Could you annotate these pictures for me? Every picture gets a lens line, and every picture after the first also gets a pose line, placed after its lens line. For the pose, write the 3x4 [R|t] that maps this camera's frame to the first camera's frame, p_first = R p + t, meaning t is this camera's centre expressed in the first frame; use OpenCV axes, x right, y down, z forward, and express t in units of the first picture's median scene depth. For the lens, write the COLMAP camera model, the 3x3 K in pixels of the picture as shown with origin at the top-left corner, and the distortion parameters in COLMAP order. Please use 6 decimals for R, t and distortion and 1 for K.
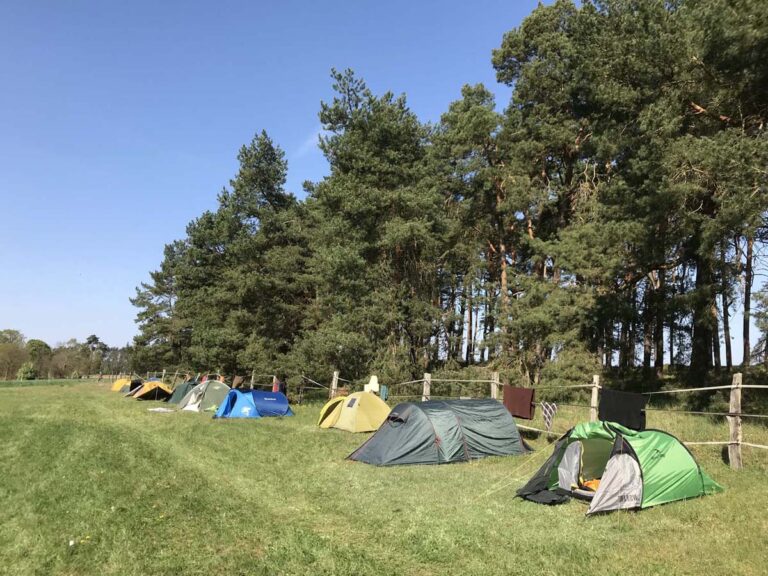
lens RADIAL K [[629.6, 0, 385.1], [0, 629.6, 288.6], [0, 0, 1]] dist [0.007959, -0.024768]
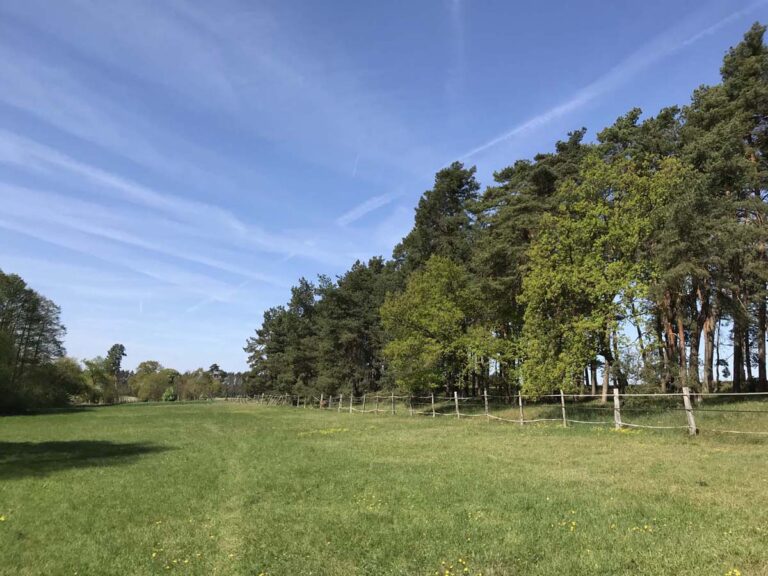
lens RADIAL K [[629.6, 0, 382.4], [0, 629.6, 289.4], [0, 0, 1]] dist [0.007959, -0.024768]
pose [[0.985606, -0.037798, -0.164778, 0.190342], [0.032766, 0.998913, -0.033150, -0.063426], [0.165852, 0.027274, 0.985773, -0.468154]]
